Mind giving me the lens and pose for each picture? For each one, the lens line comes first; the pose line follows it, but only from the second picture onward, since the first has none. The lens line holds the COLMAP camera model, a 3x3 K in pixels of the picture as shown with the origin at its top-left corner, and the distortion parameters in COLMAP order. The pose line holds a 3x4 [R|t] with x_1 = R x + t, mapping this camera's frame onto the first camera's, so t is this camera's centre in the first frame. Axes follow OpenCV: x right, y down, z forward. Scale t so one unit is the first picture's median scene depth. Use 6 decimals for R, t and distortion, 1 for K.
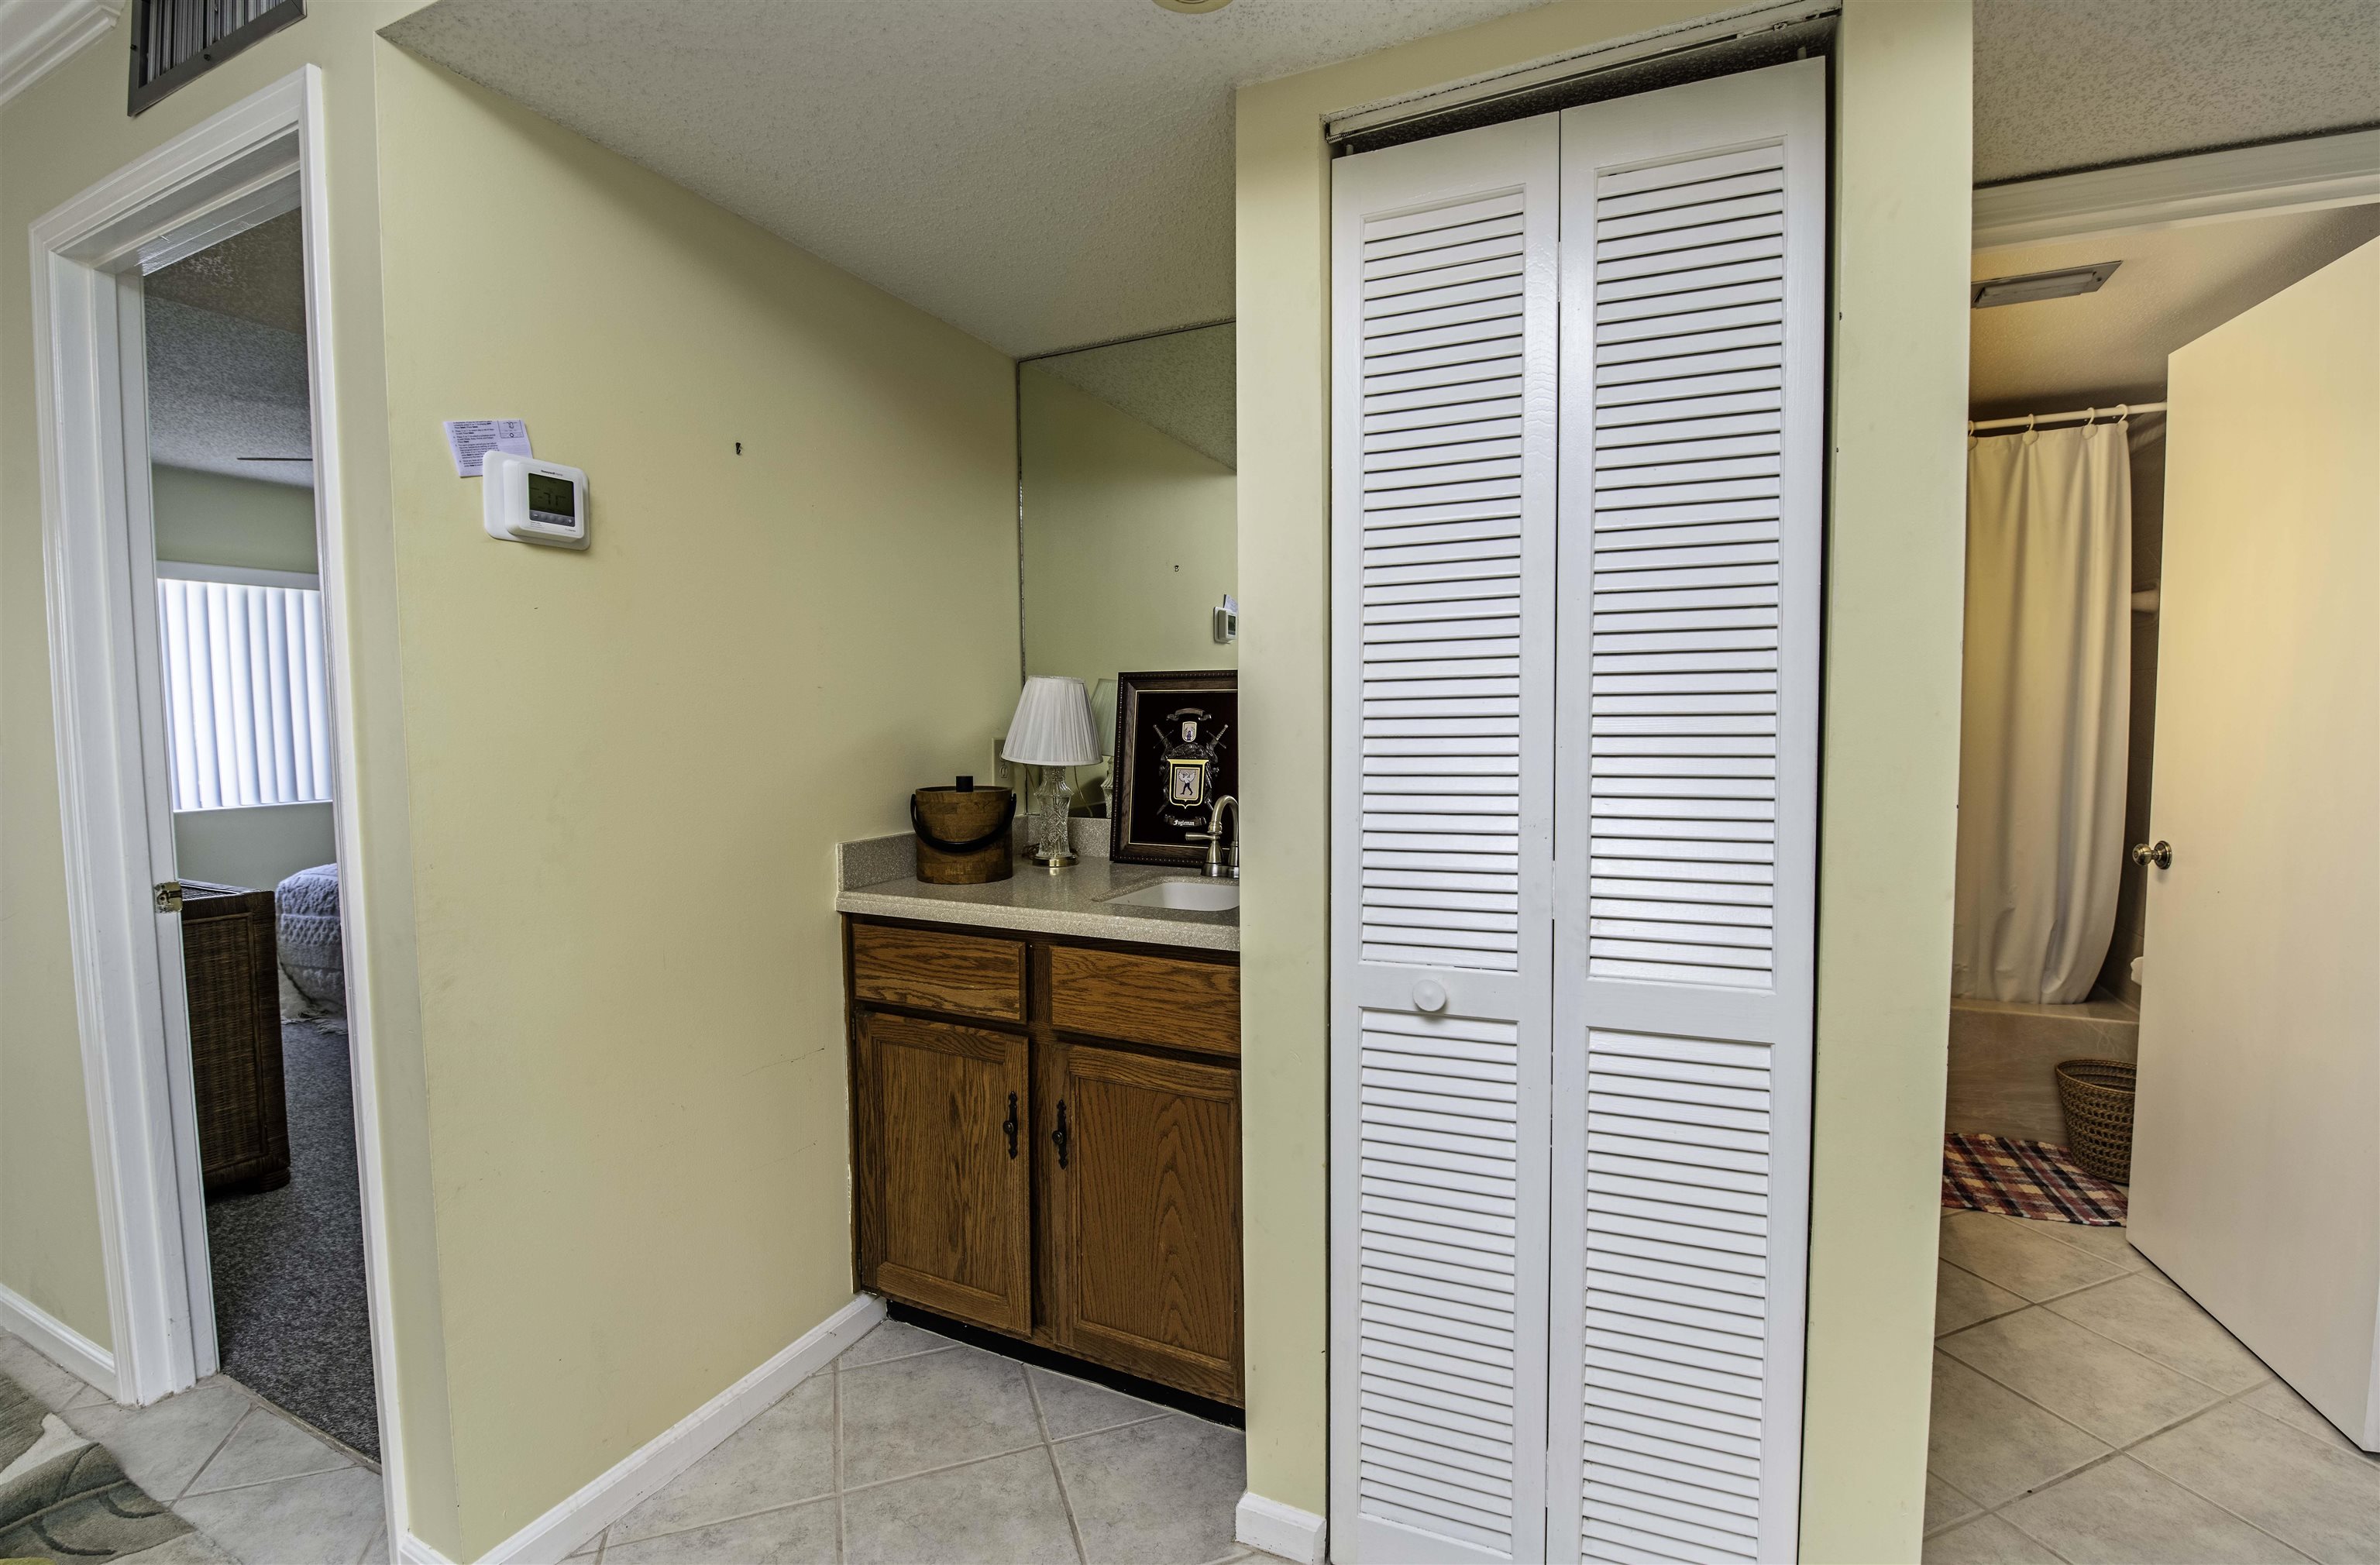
lens RADIAL K [[1037.3, 0, 1186.5], [0, 1037.3, 771.2], [0, 0, 1]] dist [-0.016815, -0.003073]
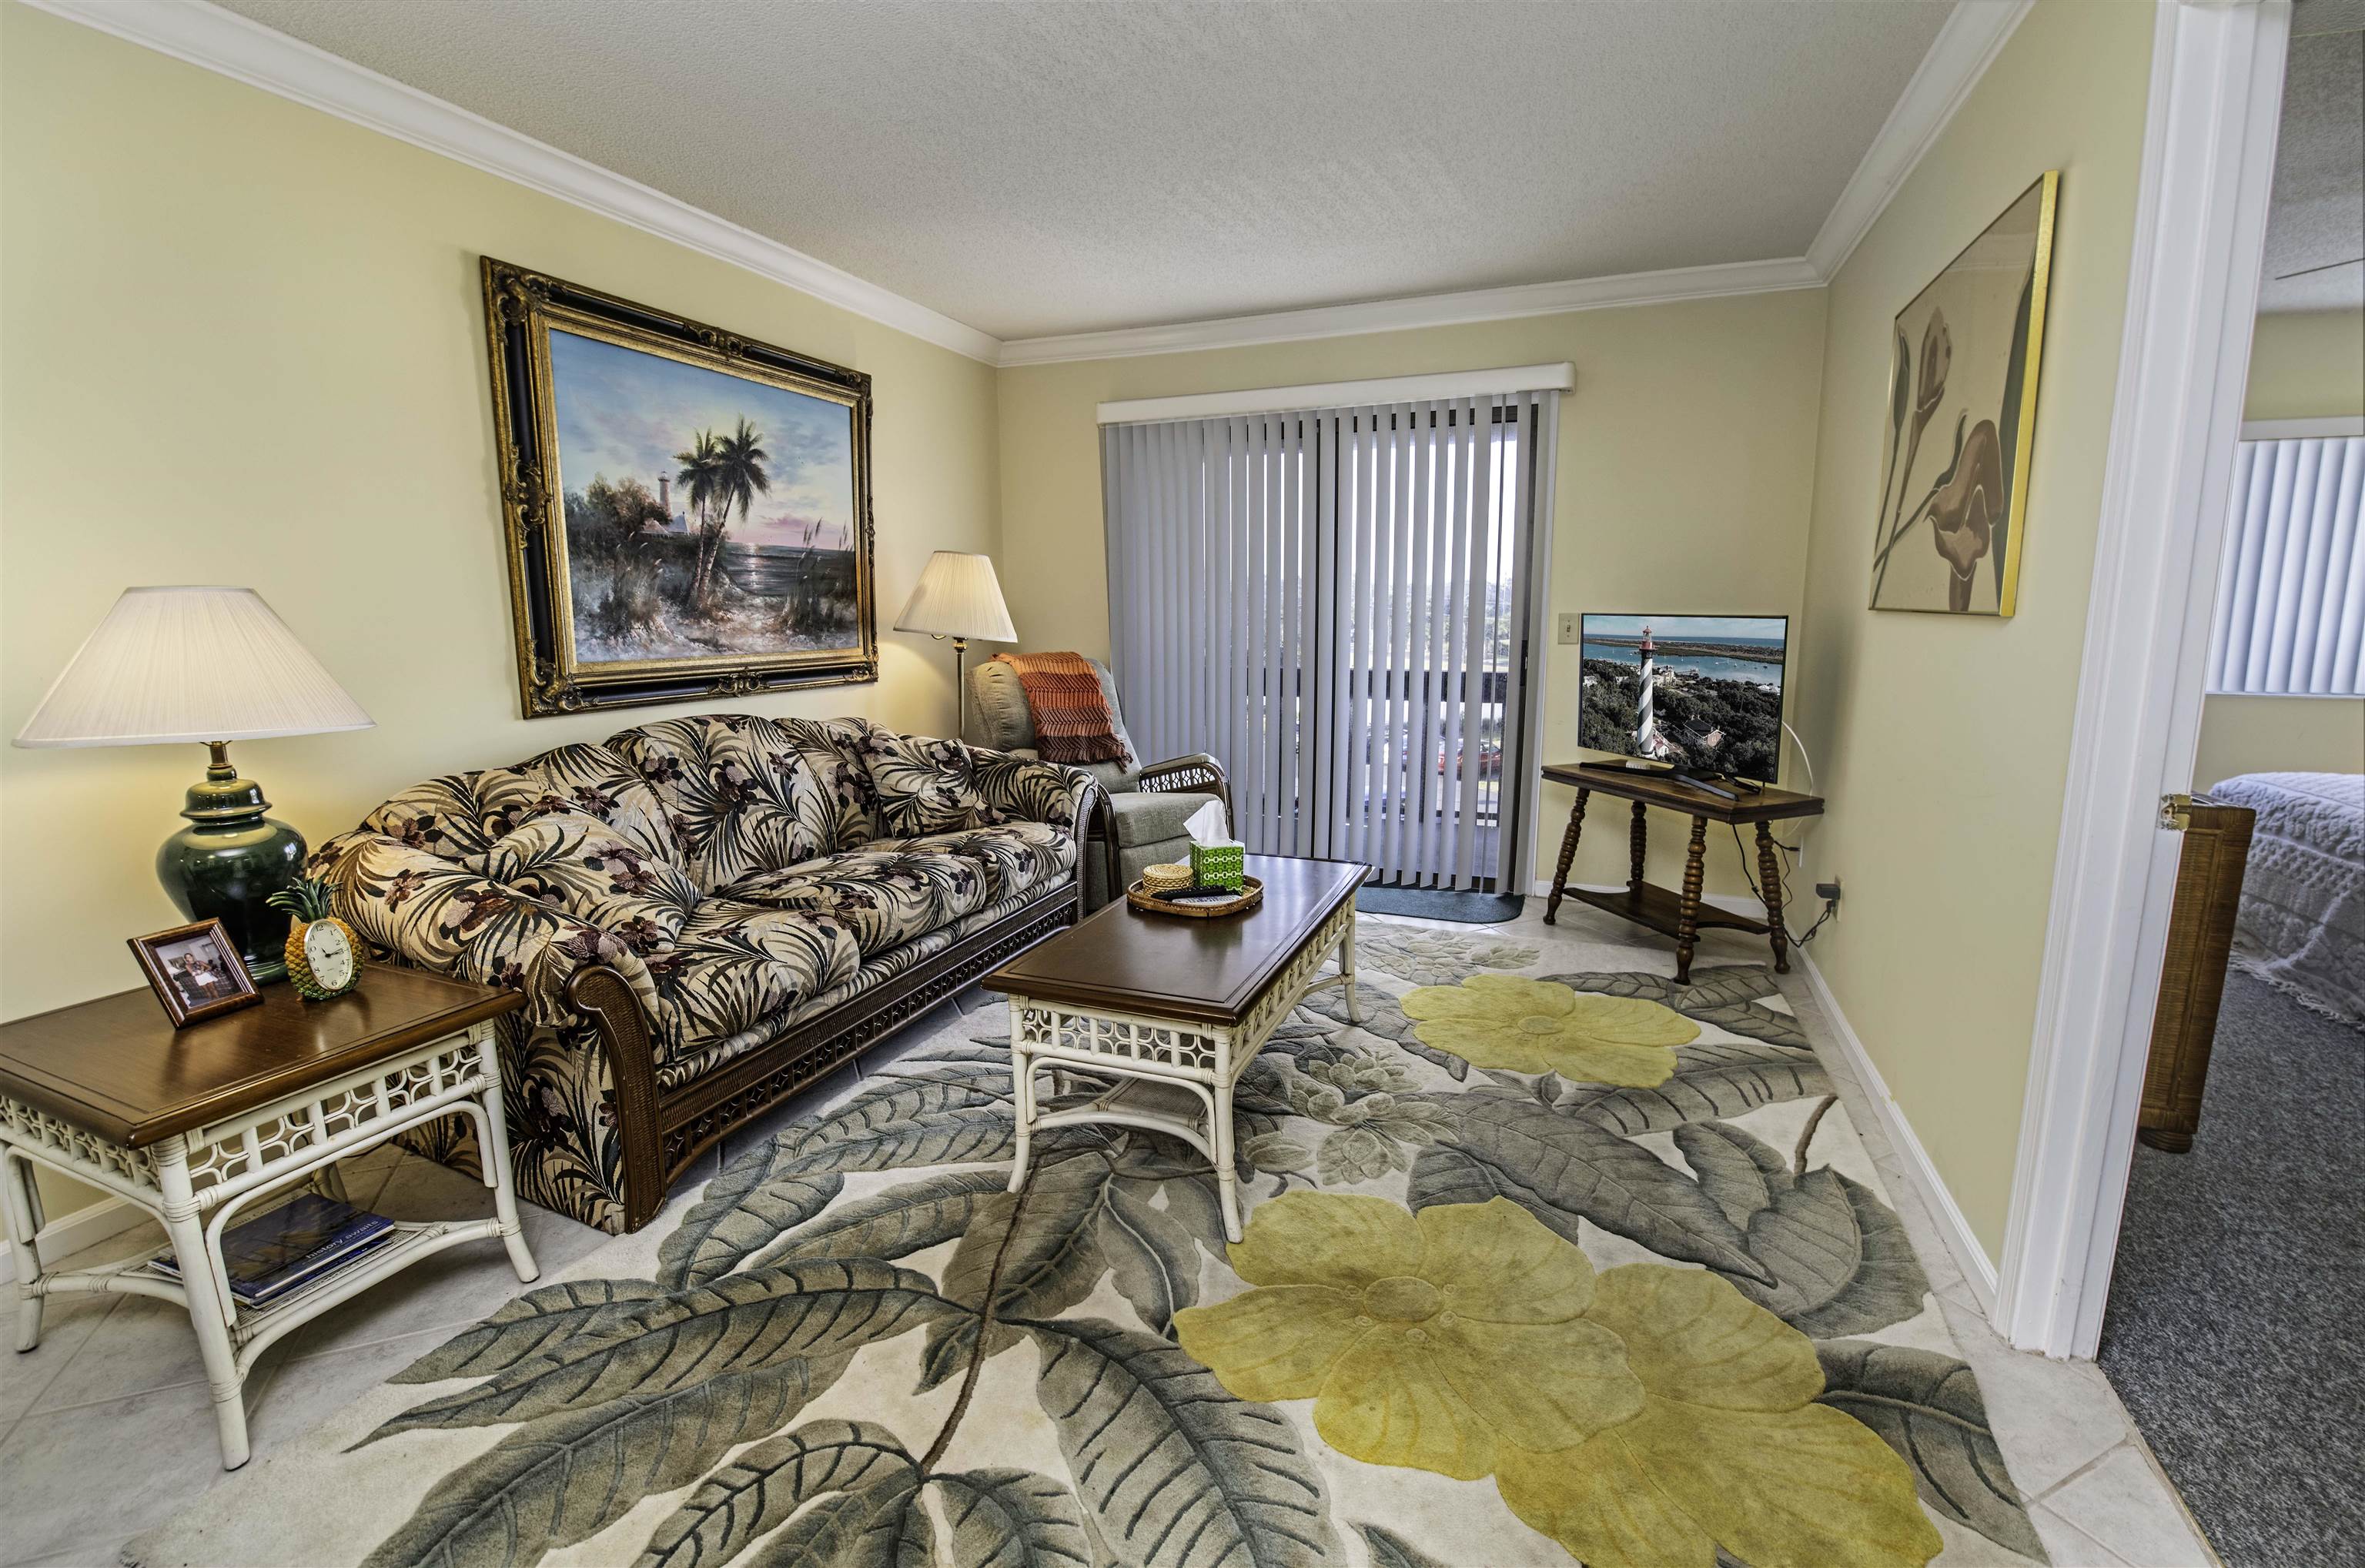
lens RADIAL K [[1030.7, 0, 1186.2], [0, 1030.7, 771.7], [0, 0, 1]] dist [-0.016815, -0.003073]
pose [[0.067040, 0.171041, -0.982981, -0.289385], [-0.052533, 0.984436, 0.167711, -0.000992], [0.996366, 0.040395, 0.074982, 0.166650]]
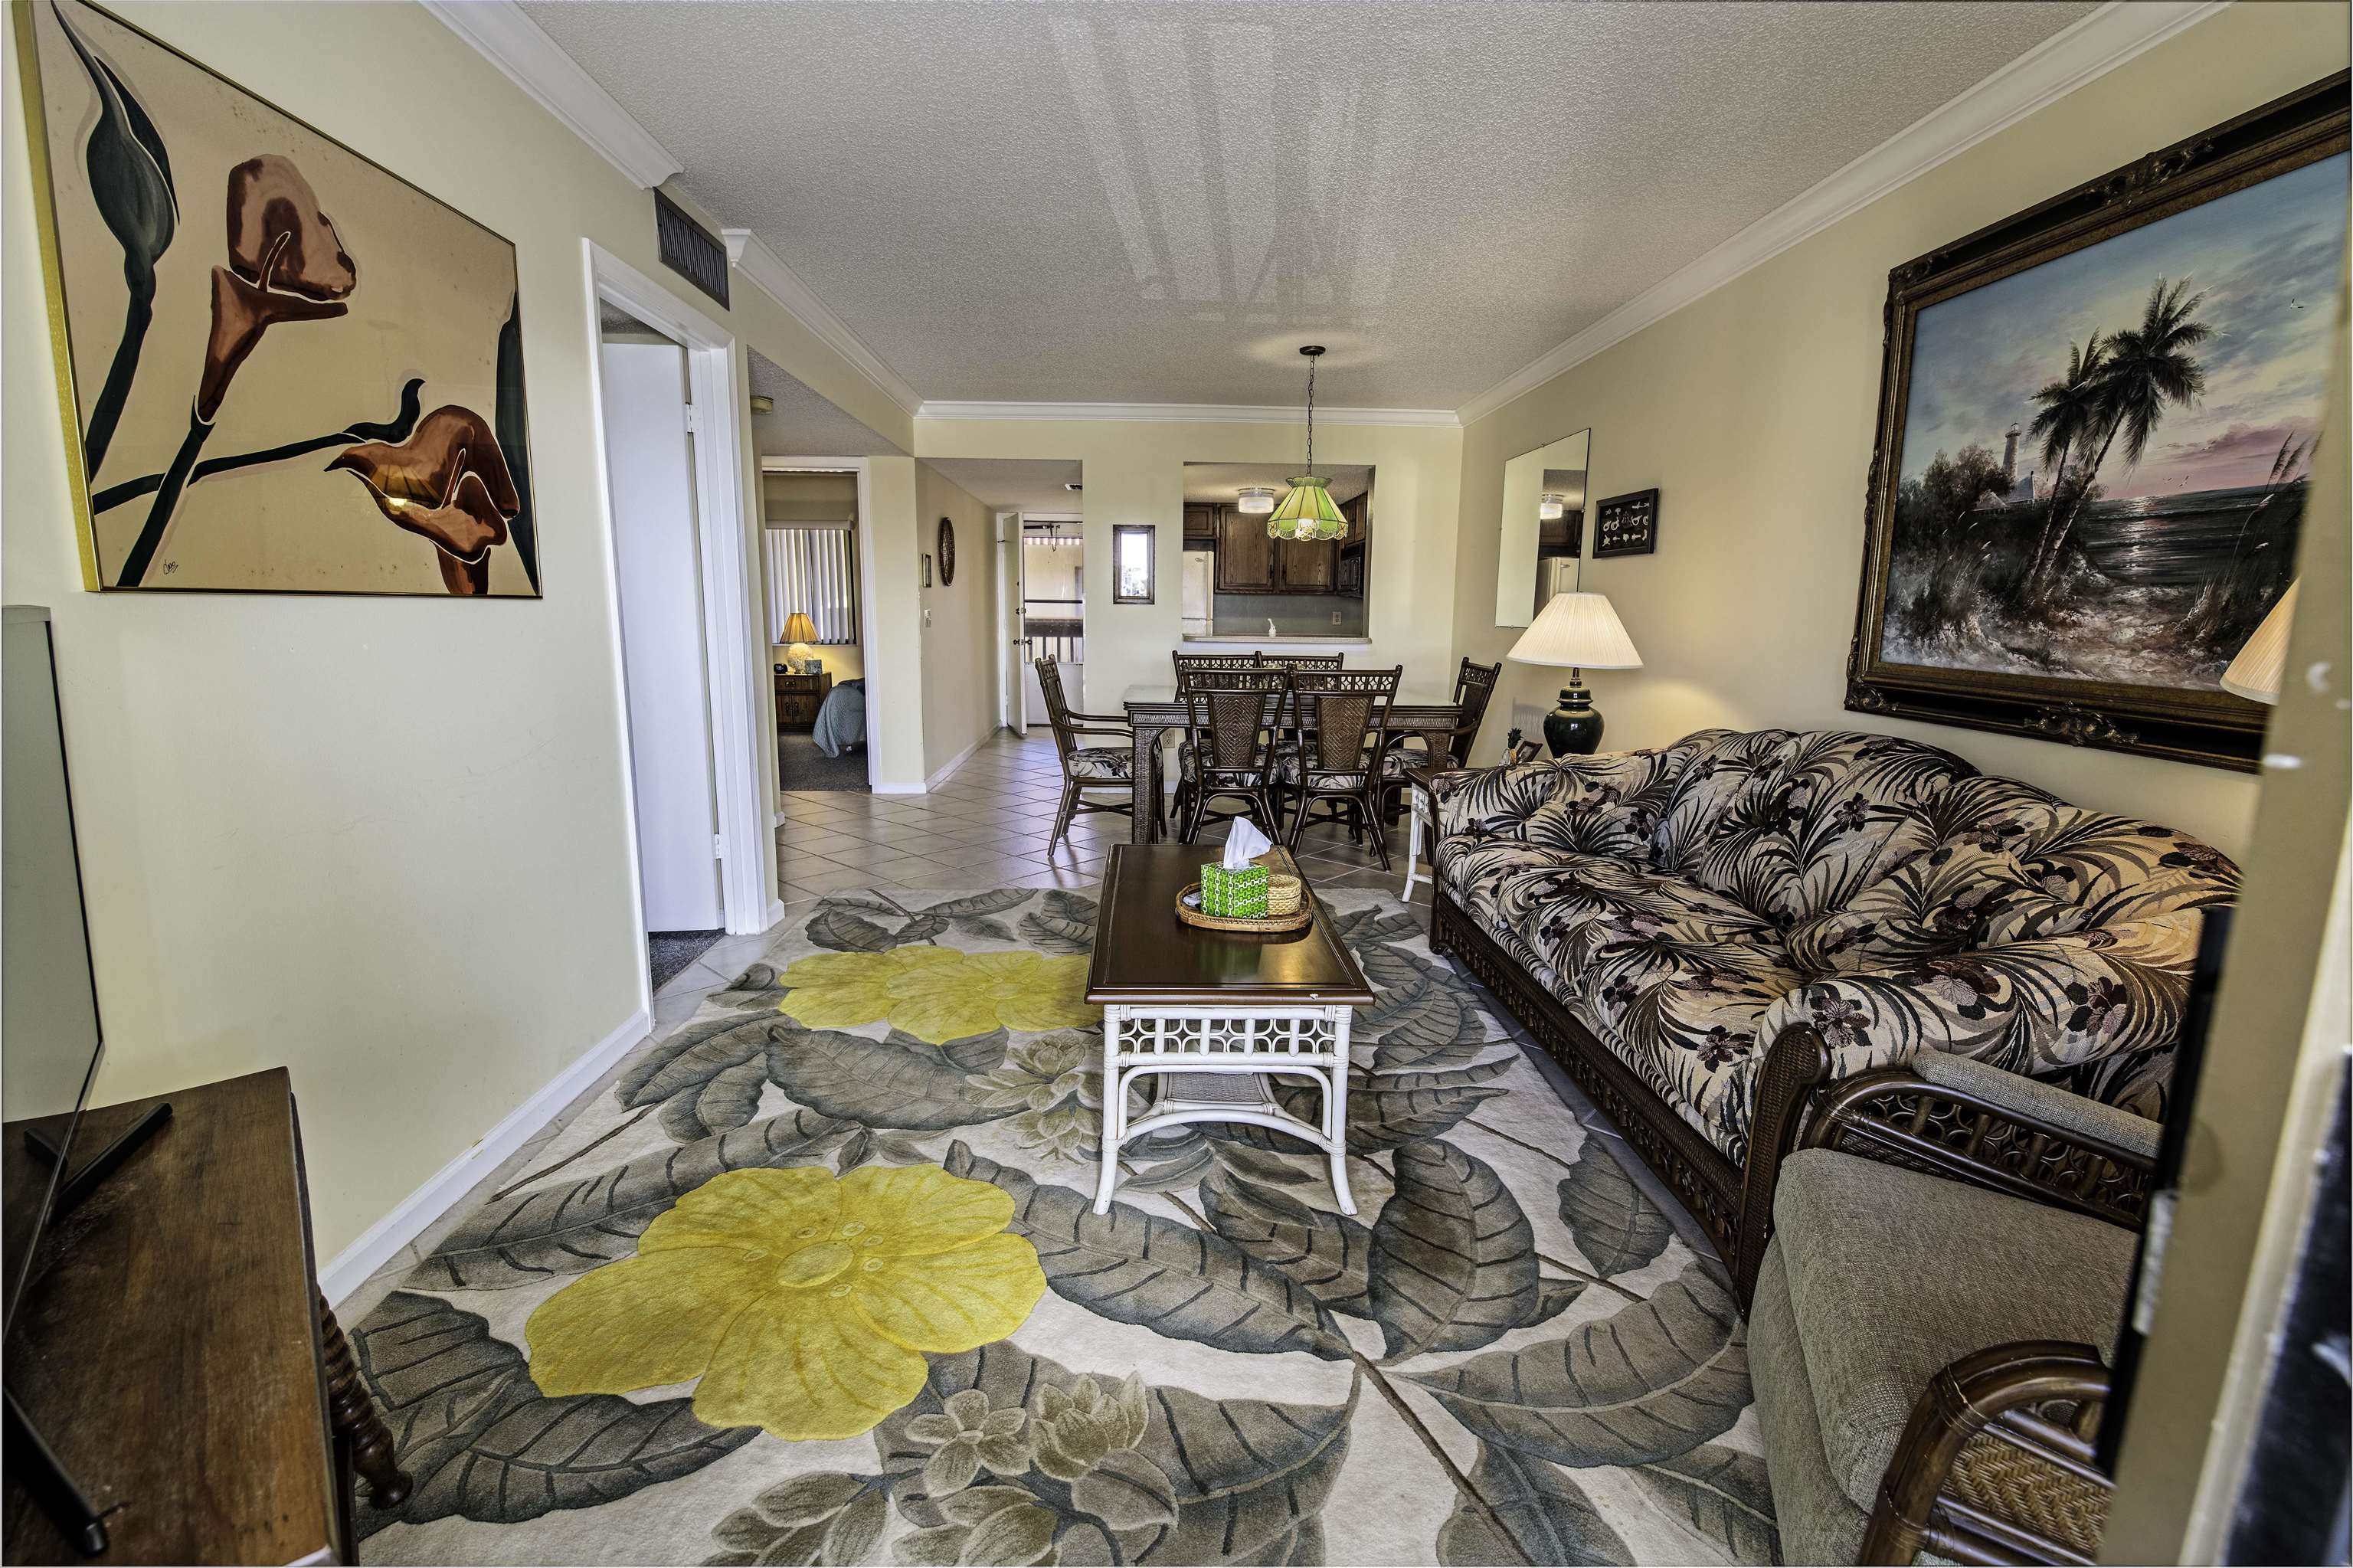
lens RADIAL K [[1025.6, 0, 1215.1], [0, 1025.6, 785.4], [0, 0, 1]] dist [-0.016815, -0.003073]
pose [[-0.493007, -0.141104, 0.858507, -2.853287], [0.044156, 0.981431, 0.186664, 0.003394], [-0.868904, 0.129935, -0.477622, 0.967124]]
